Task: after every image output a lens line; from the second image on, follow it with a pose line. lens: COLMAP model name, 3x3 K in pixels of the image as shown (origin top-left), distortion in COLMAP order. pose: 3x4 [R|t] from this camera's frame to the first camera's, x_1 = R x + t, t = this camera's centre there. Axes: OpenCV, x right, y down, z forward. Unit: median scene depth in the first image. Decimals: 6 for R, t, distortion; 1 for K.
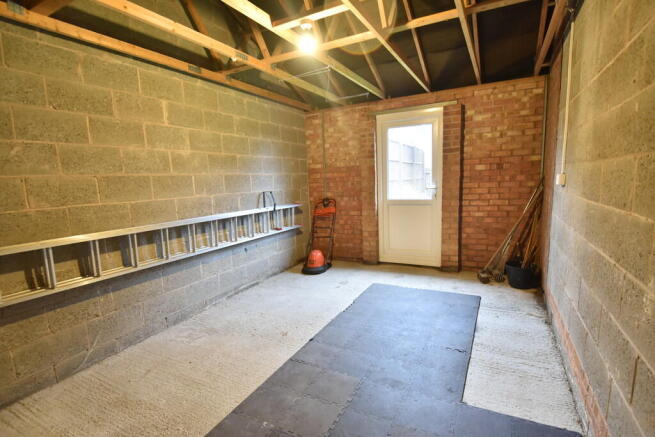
lens RADIAL K [[313.5, 0, 330.5], [0, 313.5, 218.7], [0, 0, 1]] dist [-0.002634, -0.000500]
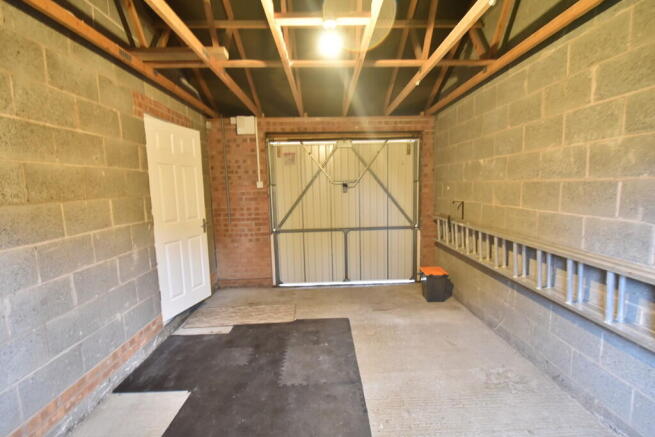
lens RADIAL K [[313.5, 0, 330.1], [0, 313.5, 220.4], [0, 0, 1]] dist [-0.002634, -0.000500]
pose [[-0.860072, 0.115081, -0.497023, 0.306817], [-0.010702, 0.969942, 0.243101, -0.222241], [0.510060, 0.214404, -0.832988, 1.354712]]
